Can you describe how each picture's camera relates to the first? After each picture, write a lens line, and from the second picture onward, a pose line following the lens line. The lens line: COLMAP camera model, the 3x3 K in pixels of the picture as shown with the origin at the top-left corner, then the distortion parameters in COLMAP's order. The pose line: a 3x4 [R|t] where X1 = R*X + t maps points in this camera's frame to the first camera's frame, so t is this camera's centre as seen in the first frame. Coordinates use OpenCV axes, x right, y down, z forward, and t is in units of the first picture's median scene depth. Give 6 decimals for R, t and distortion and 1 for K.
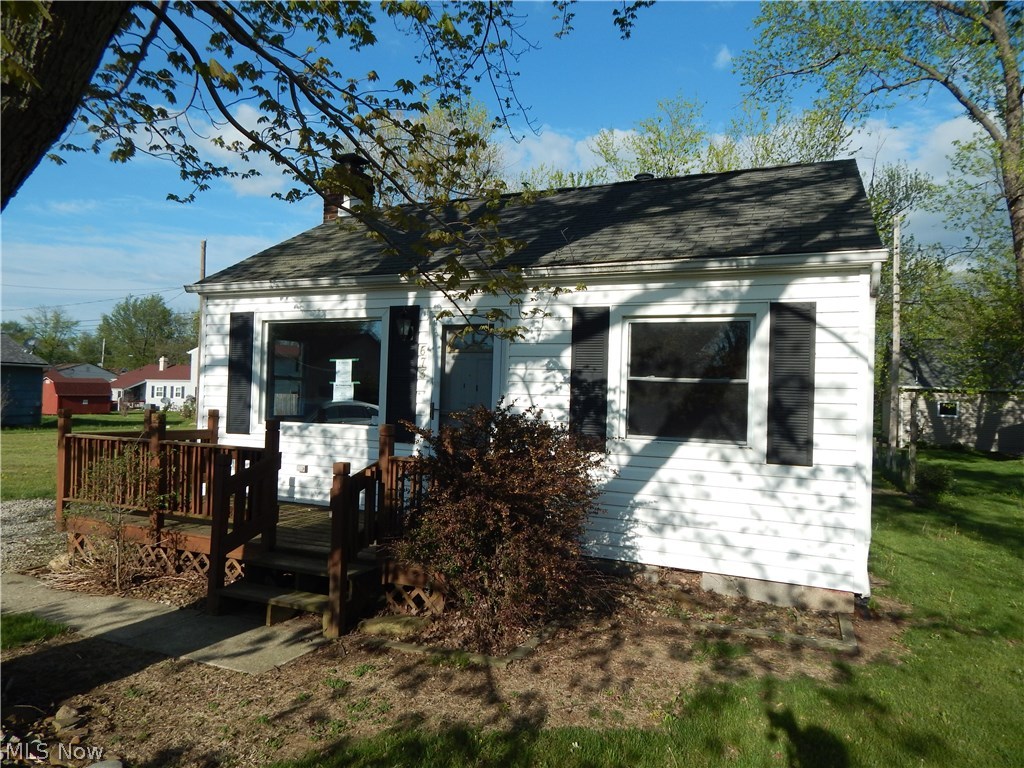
lens RADIAL K [[683.8, 0, 517.0], [0, 683.8, 382.8], [0, 0, 1]] dist [0.000216, -0.000690]
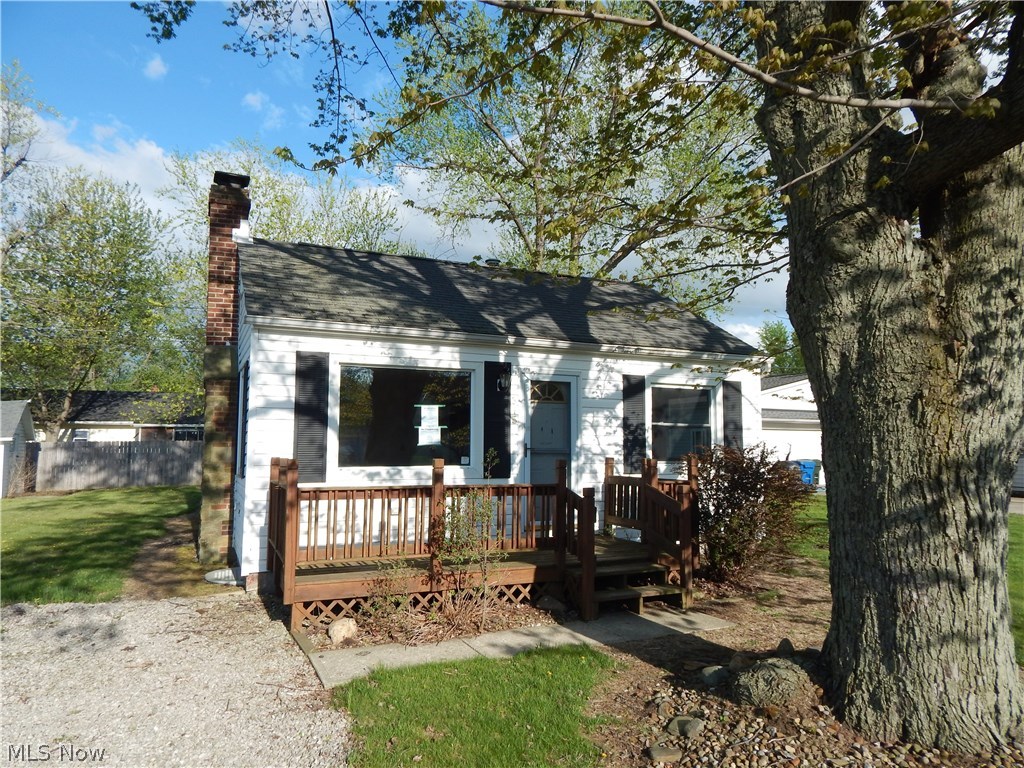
lens RADIAL K [[683.8, 0, 511.2], [0, 683.8, 383.8], [0, 0, 1]] dist [0.000216, -0.000690]
pose [[0.664747, 0.045339, 0.745692, -1.046594], [0.001150, 0.998093, -0.061711, -0.001893], [-0.747068, 0.041880, 0.663427, 0.203984]]
